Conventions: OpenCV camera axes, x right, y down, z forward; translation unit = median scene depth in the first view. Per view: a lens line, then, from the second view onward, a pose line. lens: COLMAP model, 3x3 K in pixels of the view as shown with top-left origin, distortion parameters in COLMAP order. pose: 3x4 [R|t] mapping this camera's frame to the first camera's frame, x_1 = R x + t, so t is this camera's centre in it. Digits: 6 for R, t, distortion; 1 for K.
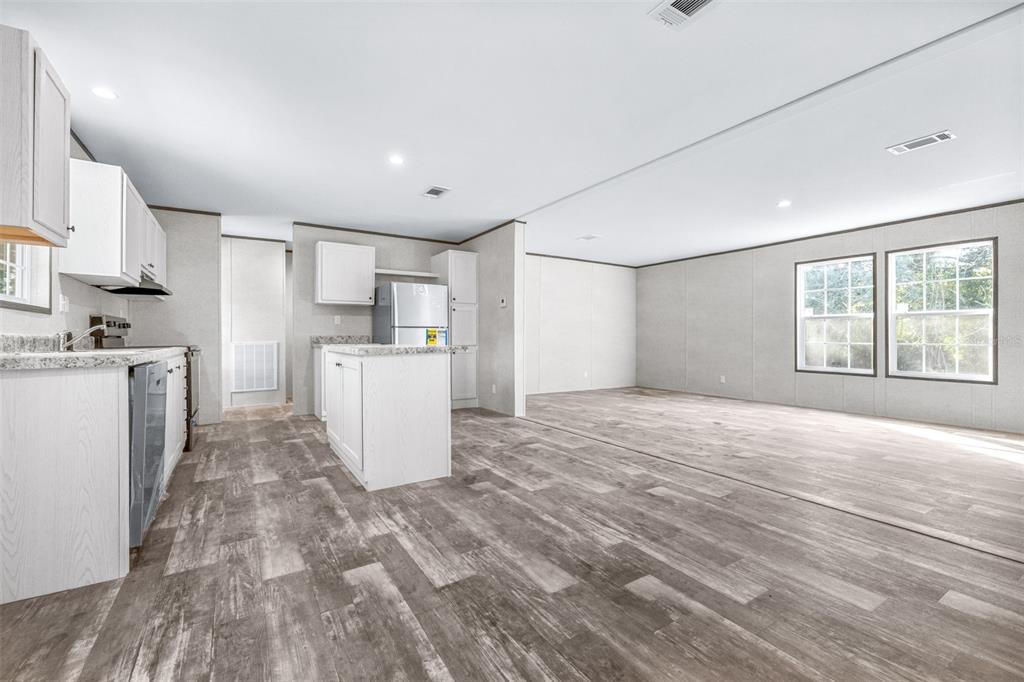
lens RADIAL K [[446.6, 0, 510.2], [0, 446.6, 332.6], [0, 0, 1]] dist [0.002591, 0.000190]
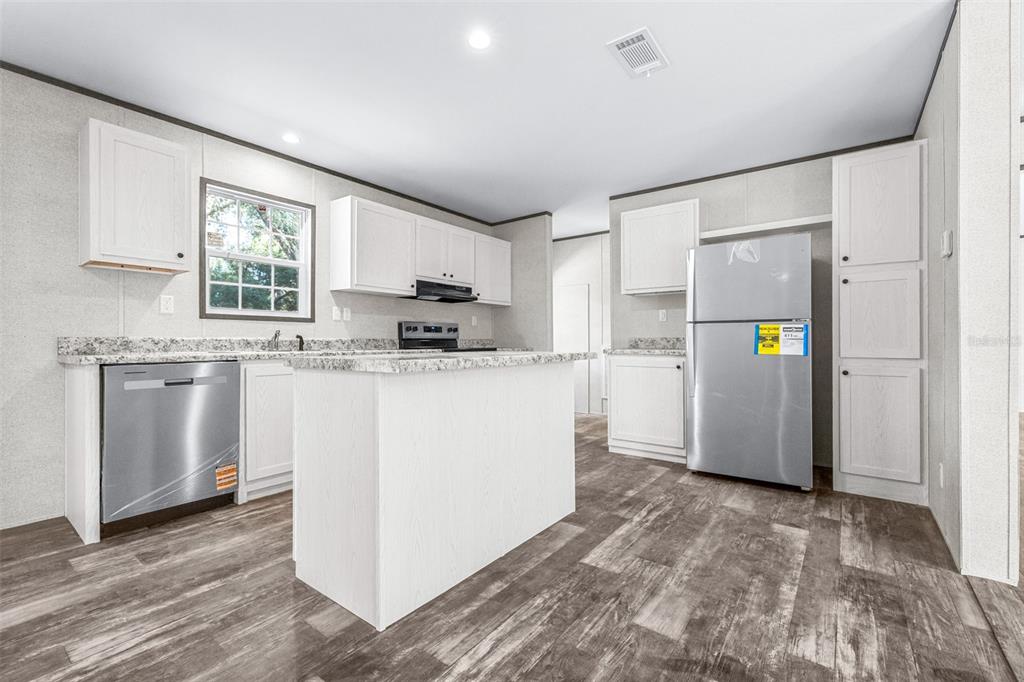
lens RADIAL K [[446.6, 0, 510.2], [0, 446.6, 332.6], [0, 0, 1]] dist [0.002591, 0.000190]
pose [[0.343137, -0.012923, -0.939196, 0.435773], [0.008069, 0.999909, -0.010810, 0.009963], [0.939251, -0.003869, 0.343210, 1.149854]]
